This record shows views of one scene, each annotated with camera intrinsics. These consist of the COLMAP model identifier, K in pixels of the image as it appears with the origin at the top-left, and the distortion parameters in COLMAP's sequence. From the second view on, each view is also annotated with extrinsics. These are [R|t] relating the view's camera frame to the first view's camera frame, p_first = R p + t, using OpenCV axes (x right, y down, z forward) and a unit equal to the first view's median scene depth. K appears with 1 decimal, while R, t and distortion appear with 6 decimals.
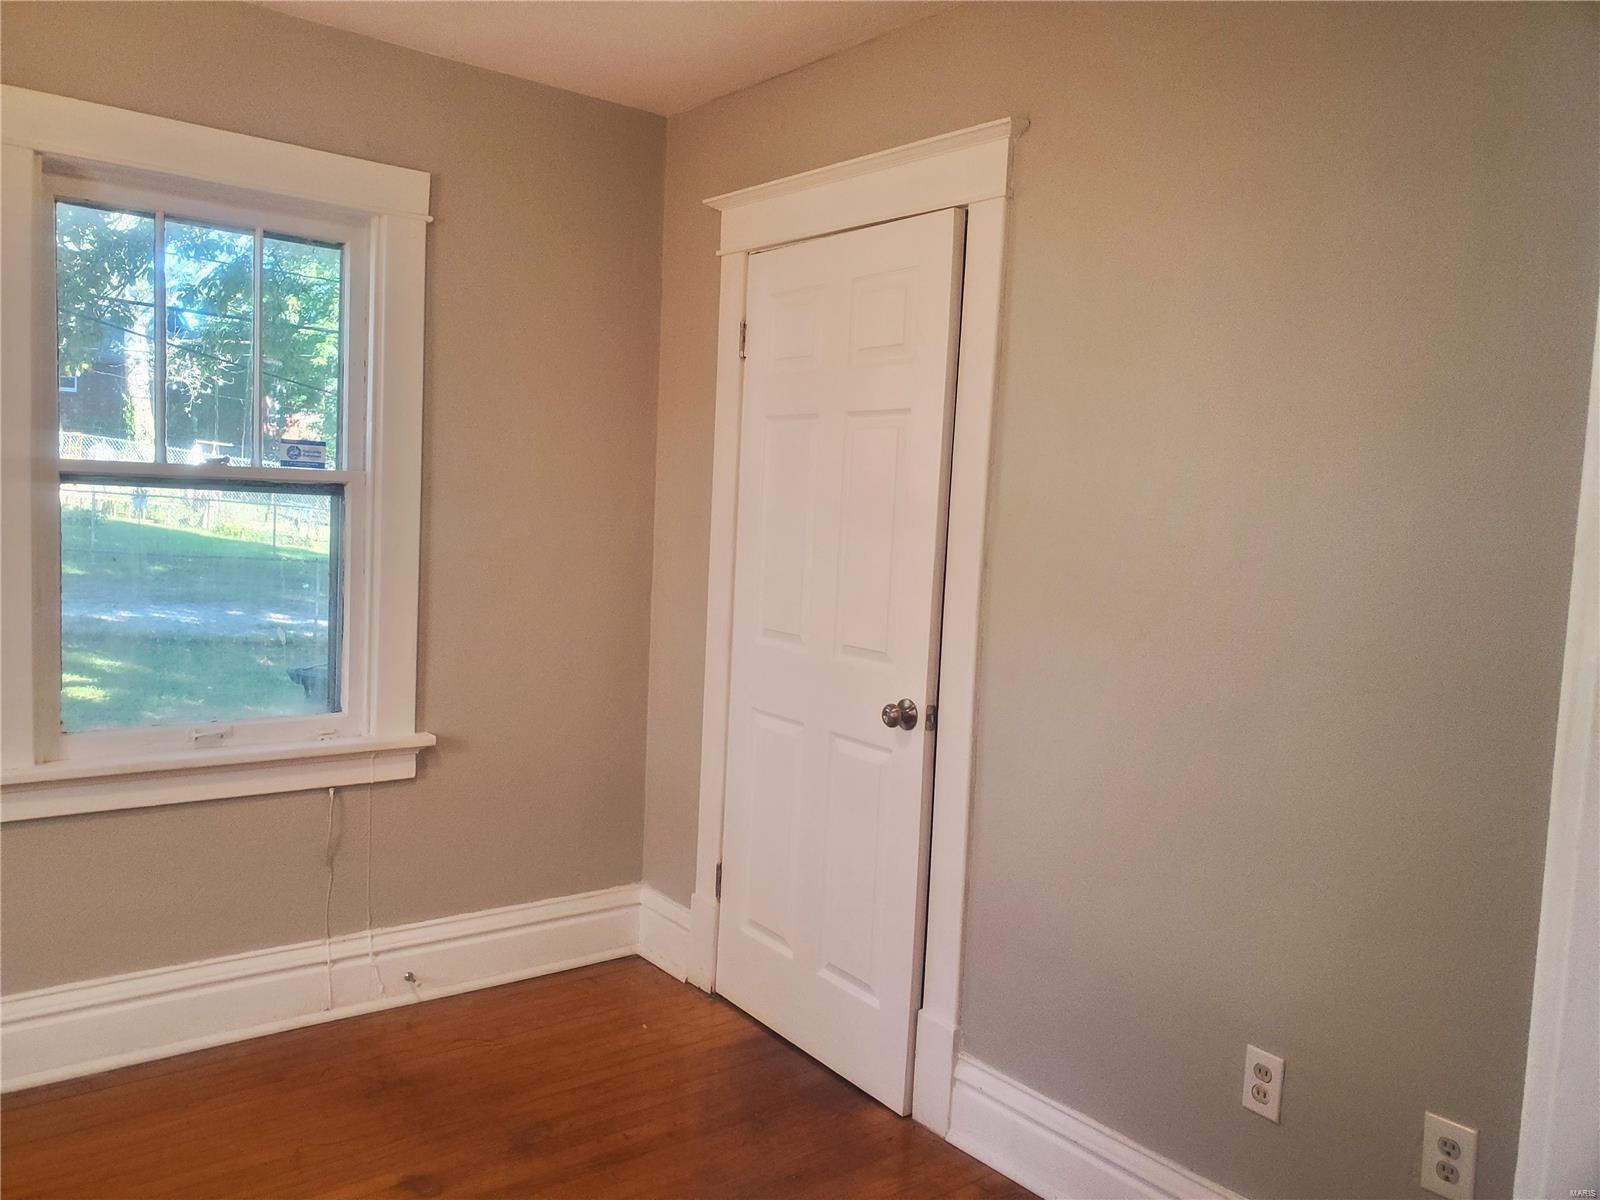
lens RADIAL K [[1273.1, 0, 771.2], [0, 1273.1, 596.2], [0, 0, 1]] dist [0.042221, 0.005595]
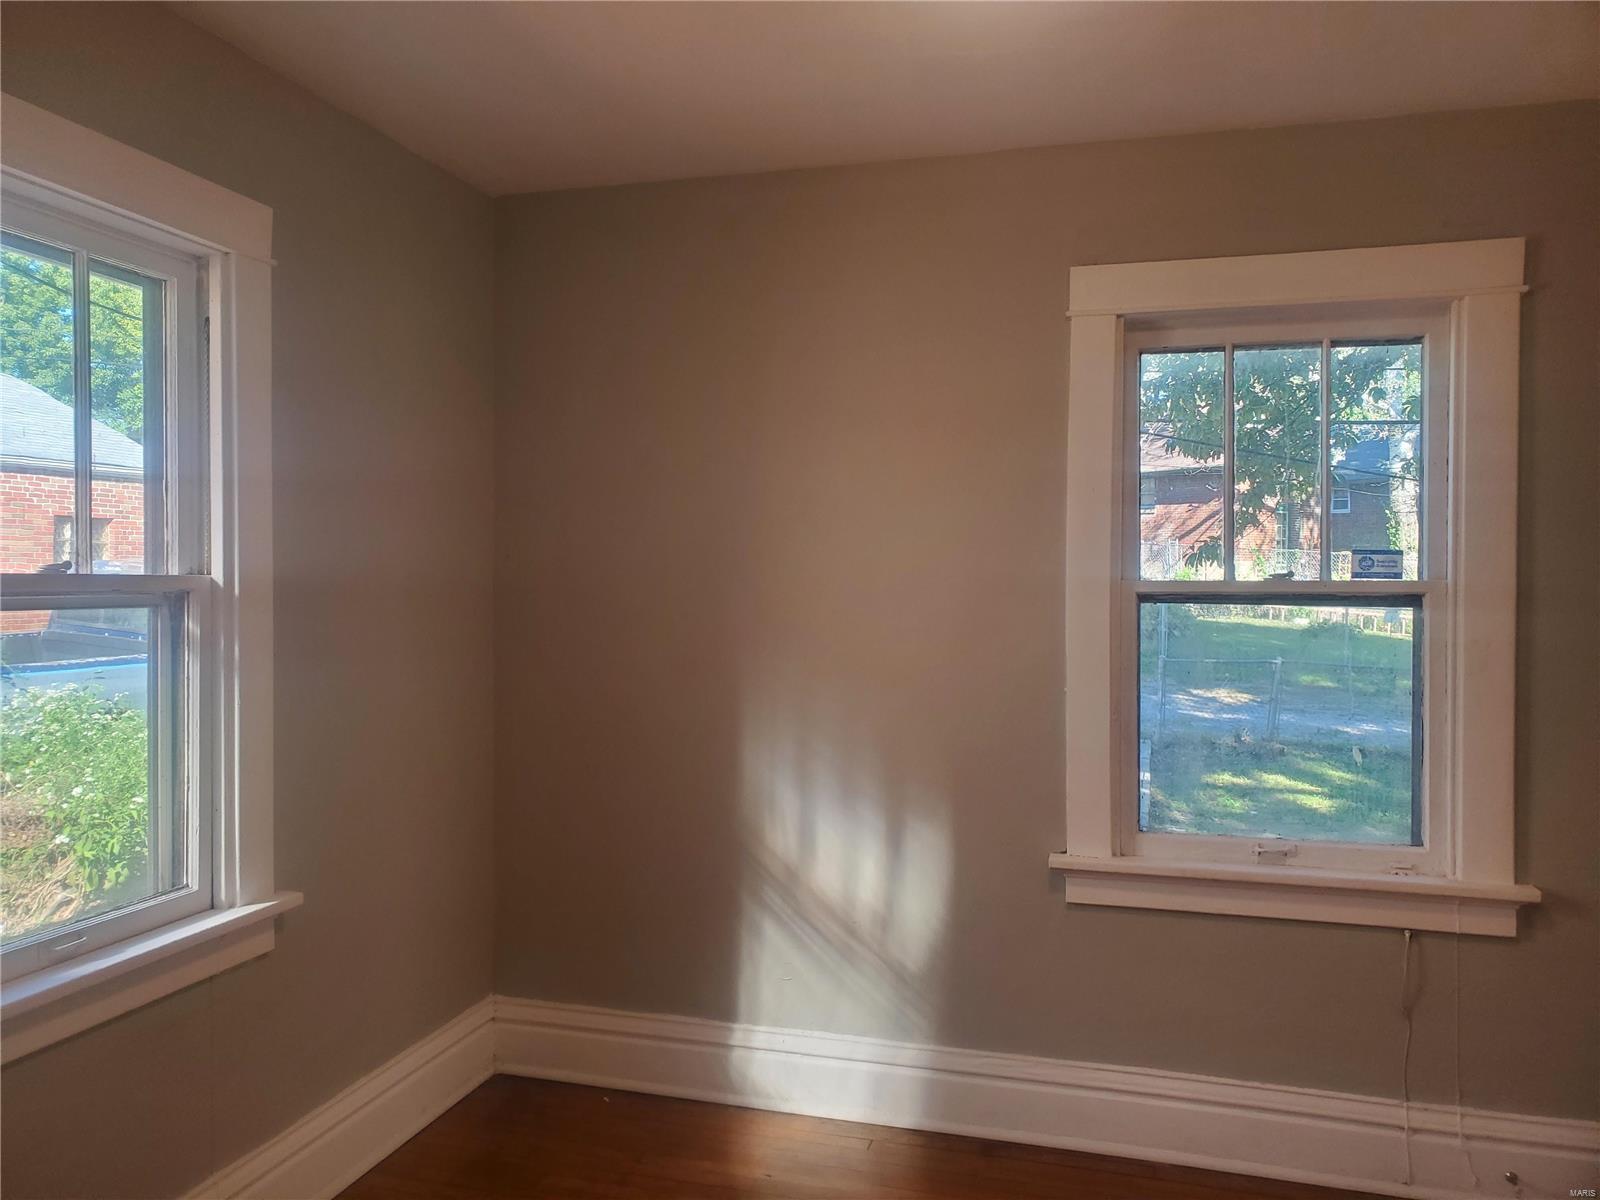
lens RADIAL K [[1273.1, 0, 771.2], [0, 1273.1, 596.2], [0, 0, 1]] dist [0.042221, 0.005595]
pose [[0.603463, -0.028639, -0.796876, 0.117358], [-0.042116, 0.996815, -0.067718, -0.004654], [0.796278, 0.074426, 0.600335, 0.077896]]
